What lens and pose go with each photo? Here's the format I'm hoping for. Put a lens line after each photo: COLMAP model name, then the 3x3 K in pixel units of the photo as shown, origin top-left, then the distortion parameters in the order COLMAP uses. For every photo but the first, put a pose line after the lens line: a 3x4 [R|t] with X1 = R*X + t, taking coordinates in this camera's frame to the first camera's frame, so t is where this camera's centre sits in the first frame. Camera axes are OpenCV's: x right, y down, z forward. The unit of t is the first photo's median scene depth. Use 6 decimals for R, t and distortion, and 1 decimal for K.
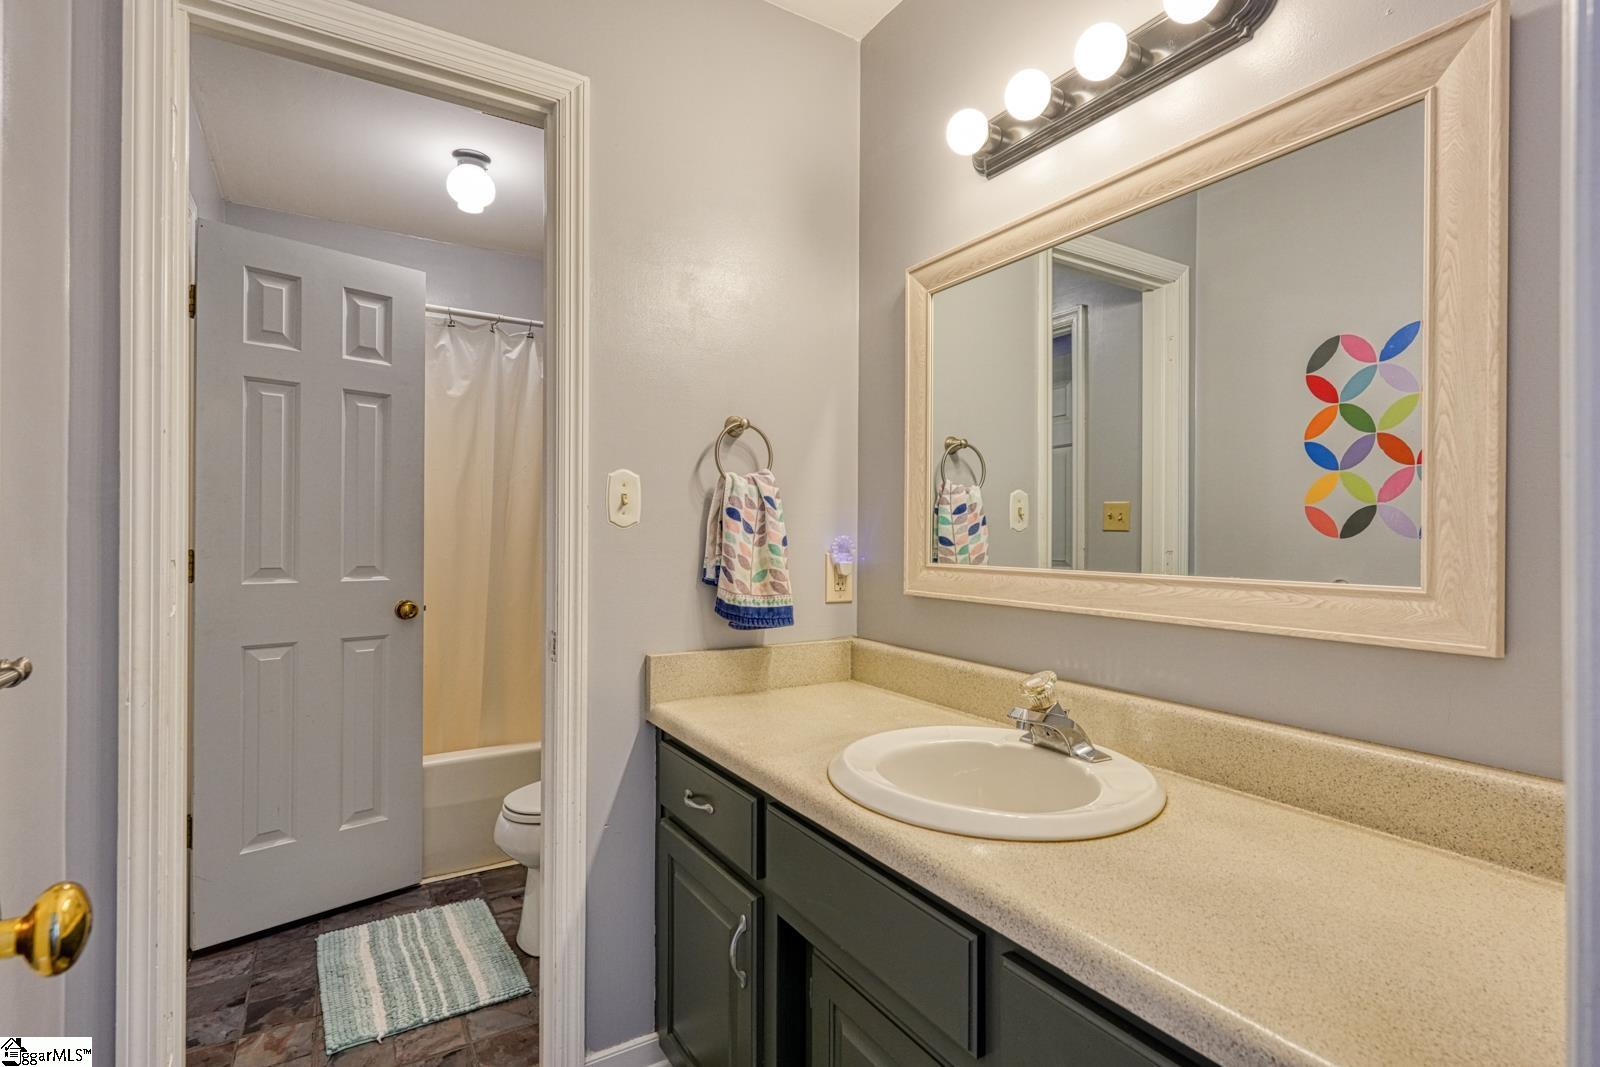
lens RADIAL K [[766.4, 0, 796.5], [0, 766.4, 539.6], [0, 0, 1]] dist [-0.000045, -0.000318]
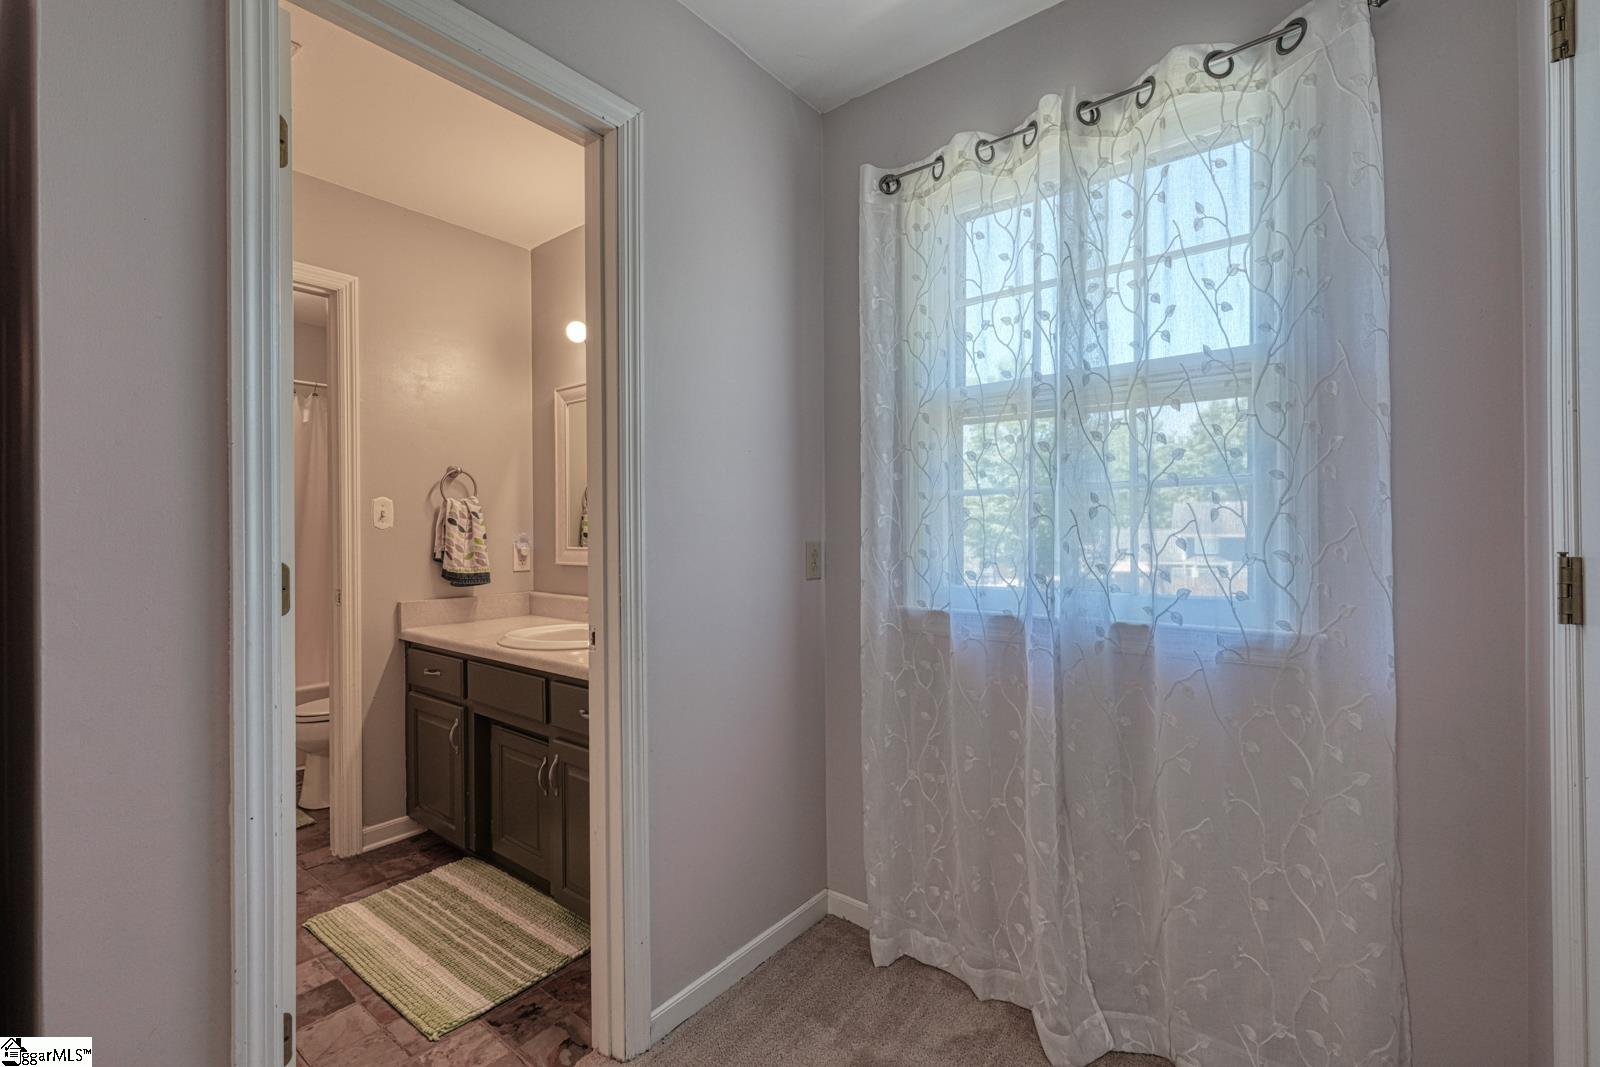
lens RADIAL K [[699.8, 0, 803.1], [0, 699.8, 532.4], [0, 0, 1]] dist [0.000490, 0.000426]
pose [[0.936930, -0.012542, 0.349291, 0.112655], [0.014065, 0.999899, -0.001822, 0.006136], [-0.349233, 0.006620, 0.937012, -0.807855]]
